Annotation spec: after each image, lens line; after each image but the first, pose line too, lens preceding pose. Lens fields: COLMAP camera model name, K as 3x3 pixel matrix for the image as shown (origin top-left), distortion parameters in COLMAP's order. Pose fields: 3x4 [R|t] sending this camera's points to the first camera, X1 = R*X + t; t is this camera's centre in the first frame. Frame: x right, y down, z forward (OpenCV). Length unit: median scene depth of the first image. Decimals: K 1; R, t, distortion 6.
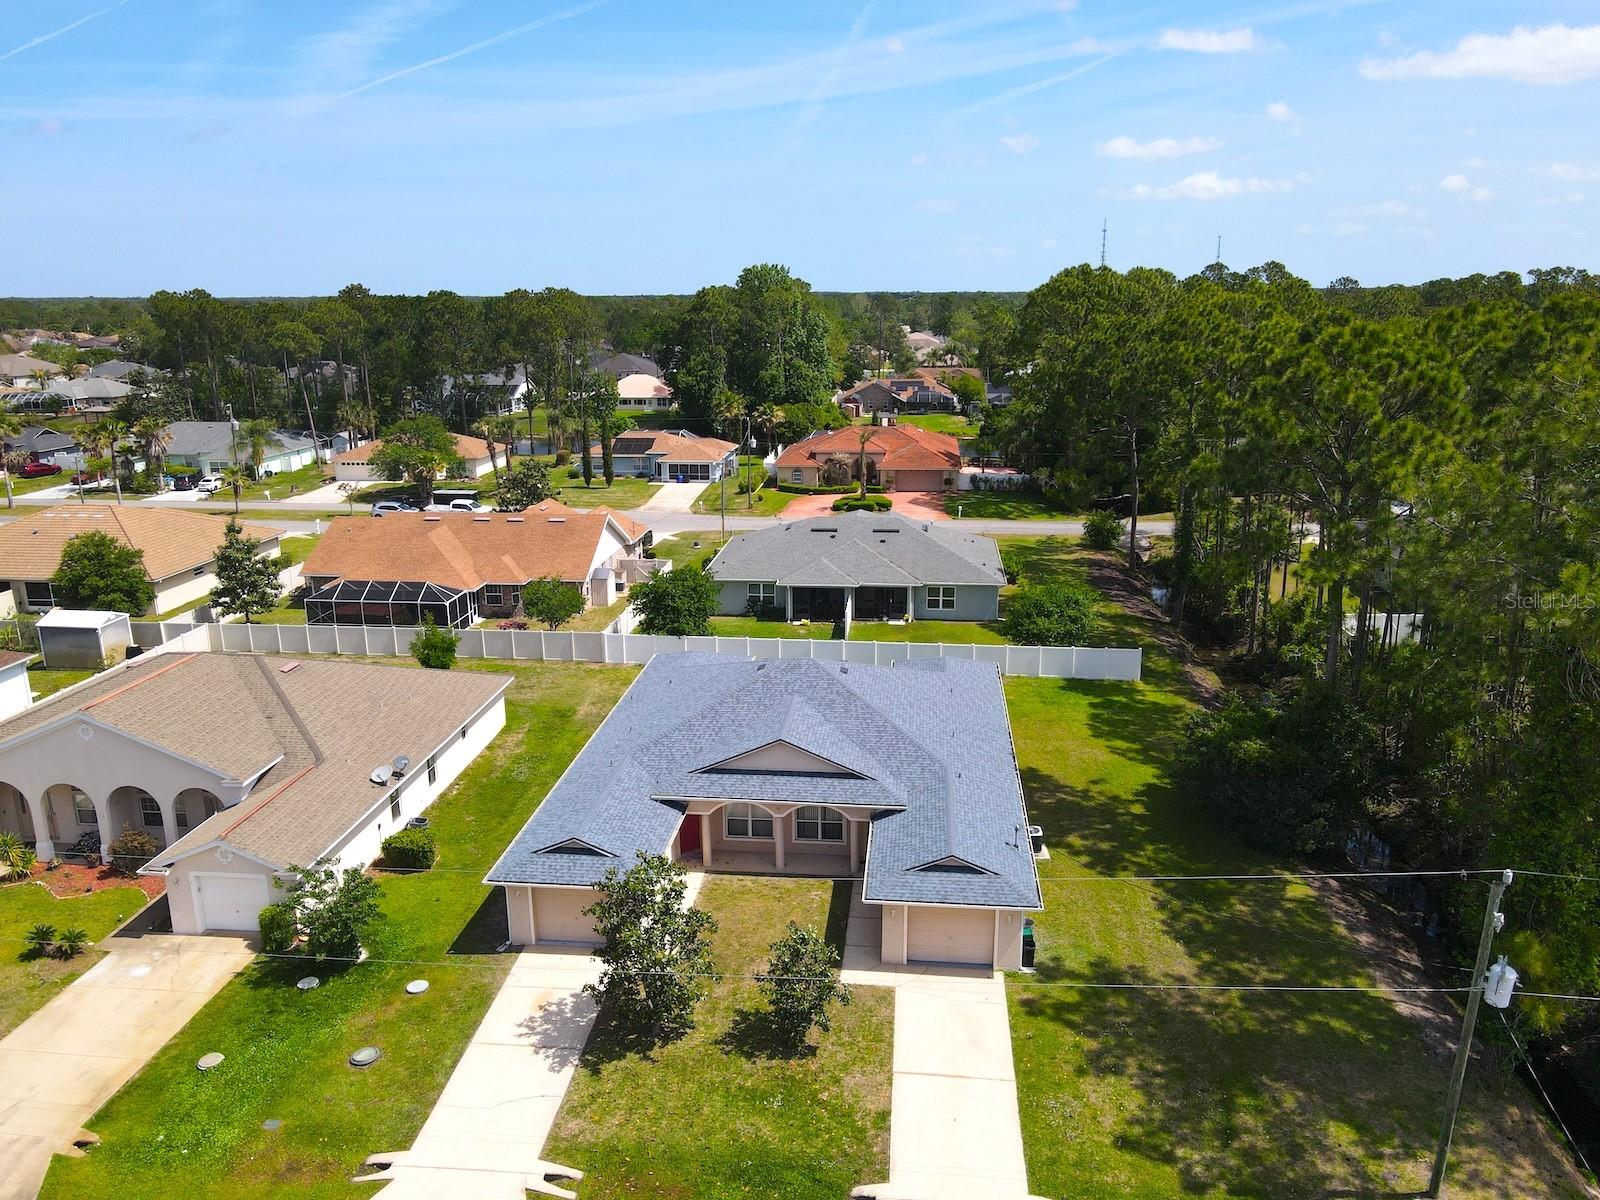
lens RADIAL K [[1177.7, 0, 791.7], [0, 1177.7, 602.8], [0, 0, 1]] dist [0.008376, 0.000944]
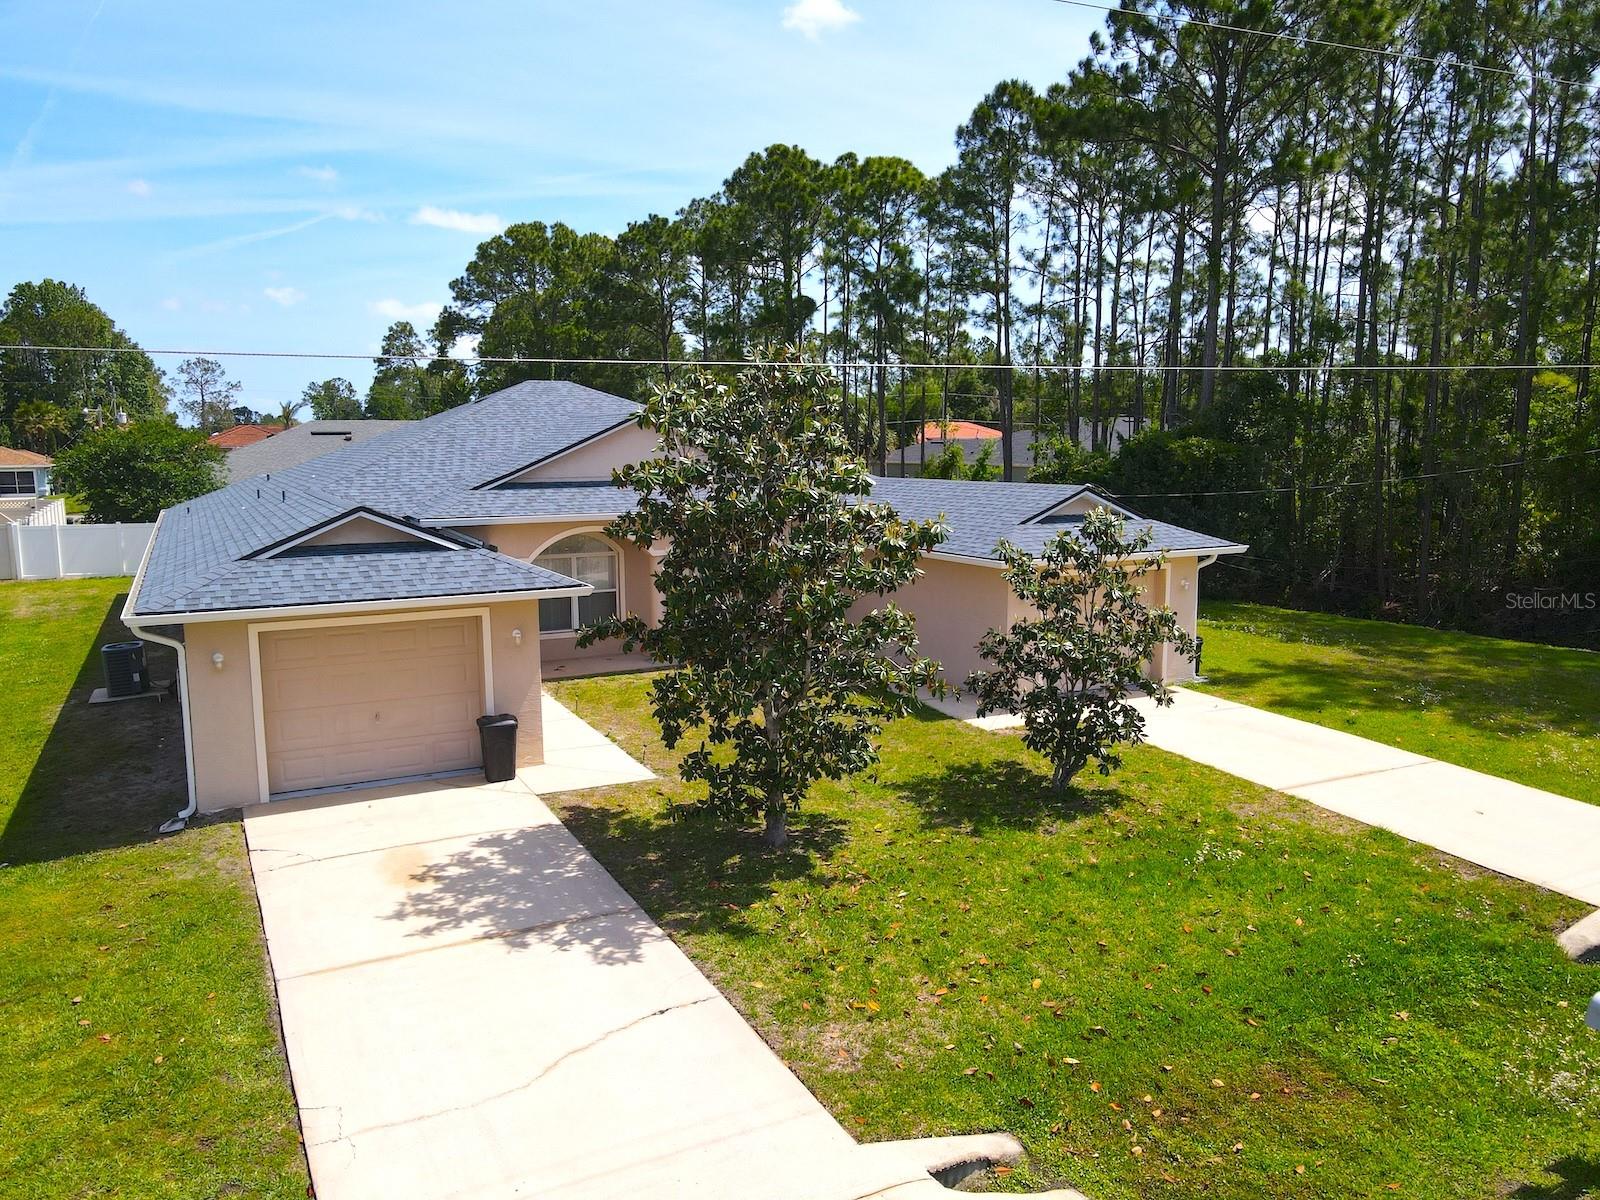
lens RADIAL K [[1177.7, 0, 791.7], [0, 1177.7, 602.8], [0, 0, 1]] dist [0.008376, 0.000944]
pose [[0.833243, -0.070210, 0.548431, -0.329337], [0.140119, 0.986339, -0.086614, 0.331206], [-0.534858, 0.149016, 0.831698, 0.684422]]
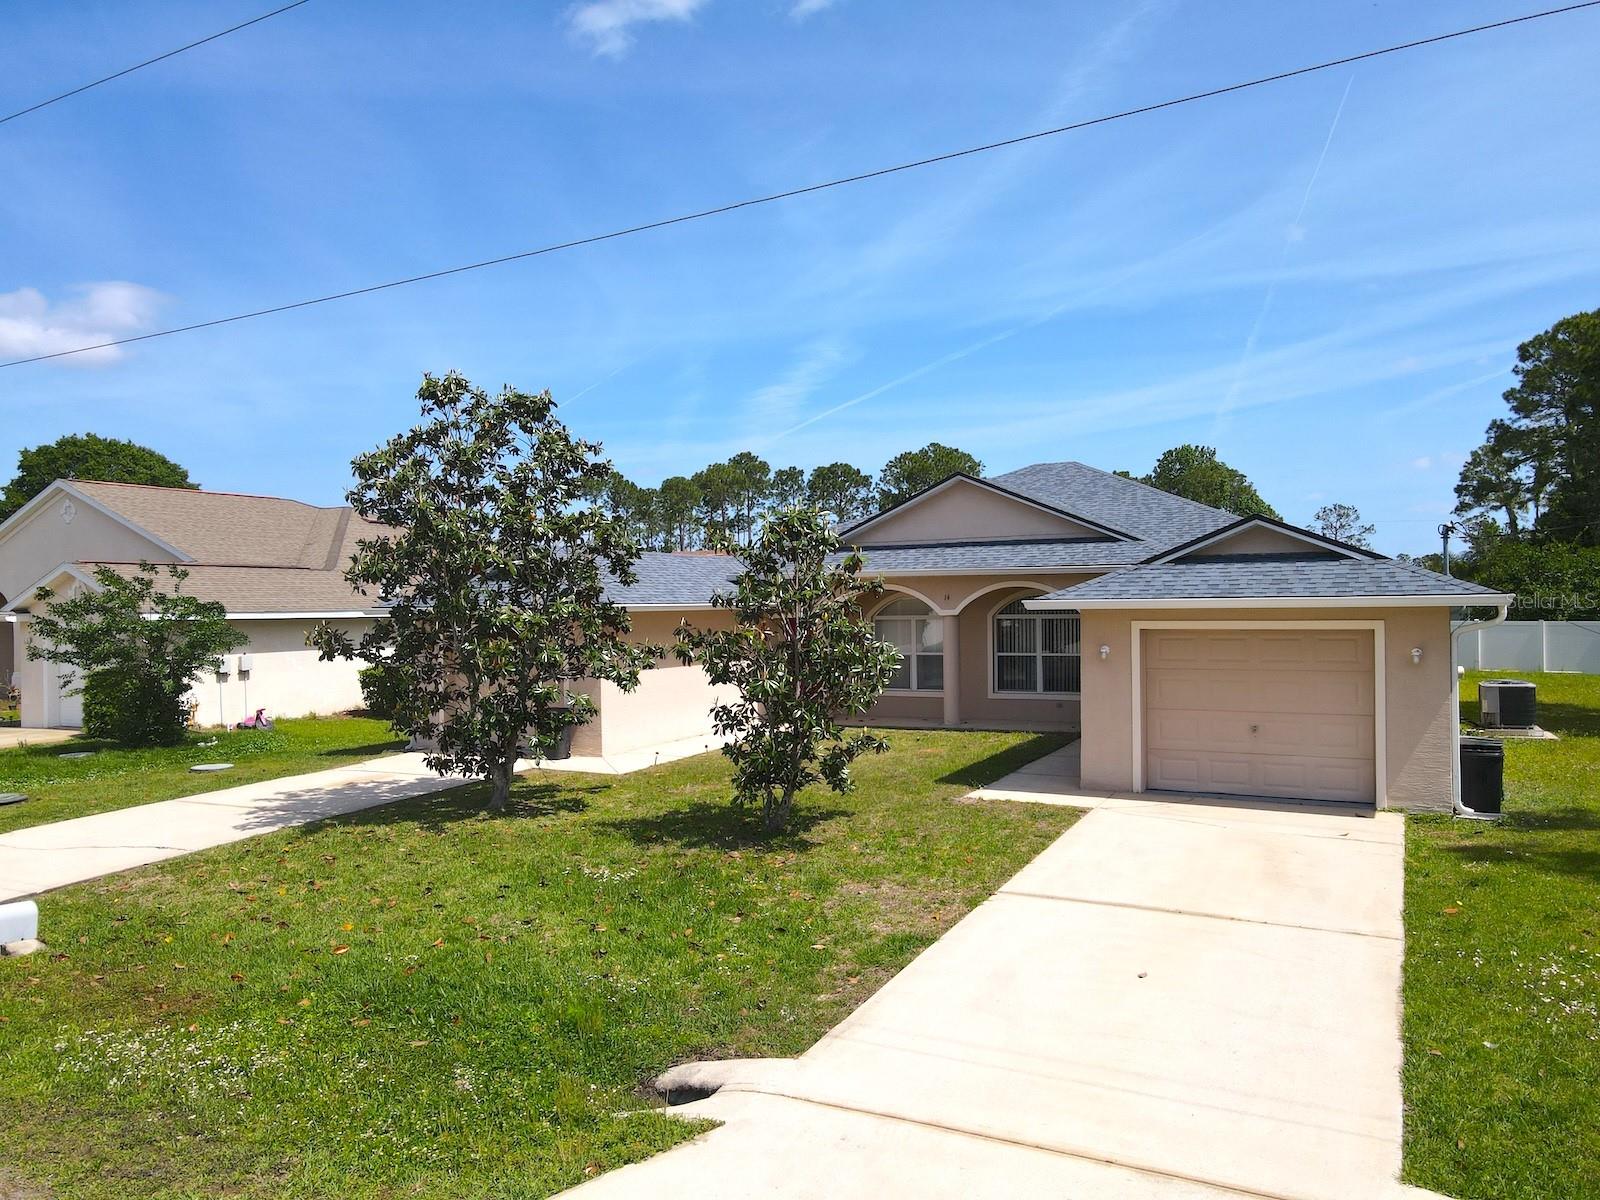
lens RADIAL K [[1177.7, 0, 791.7], [0, 1177.7, 602.8], [0, 0, 1]] dist [0.008376, 0.000944]
pose [[0.930182, -0.001809, -0.367093, 0.152421], [-0.091915, 0.966987, -0.237671, 0.396964], [0.355405, 0.254819, 0.899308, 0.646747]]
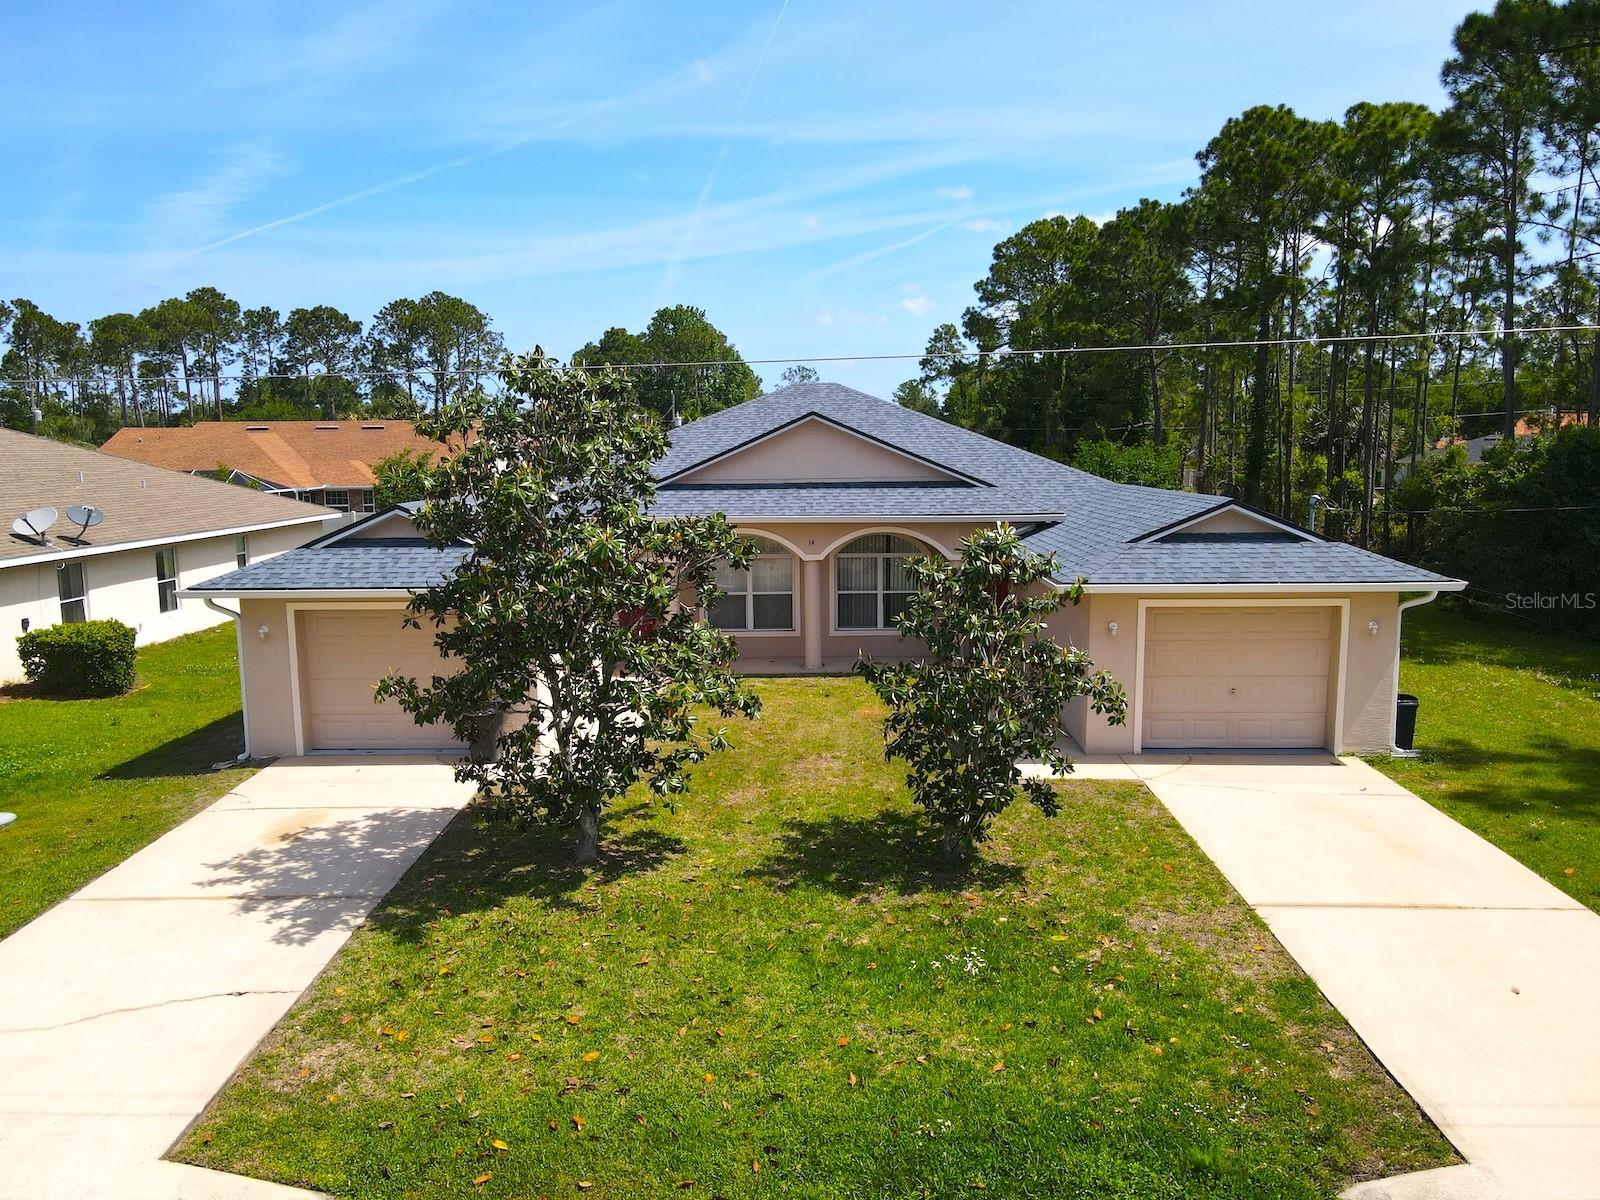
lens RADIAL K [[1177.7, 0, 791.7], [0, 1177.7, 602.8], [0, 0, 1]] dist [0.008376, 0.000944]
pose [[0.996330, -0.011588, 0.084805, -0.082954], [0.022163, 0.991930, -0.124833, 0.342033], [-0.082674, 0.126255, 0.988547, 0.629933]]
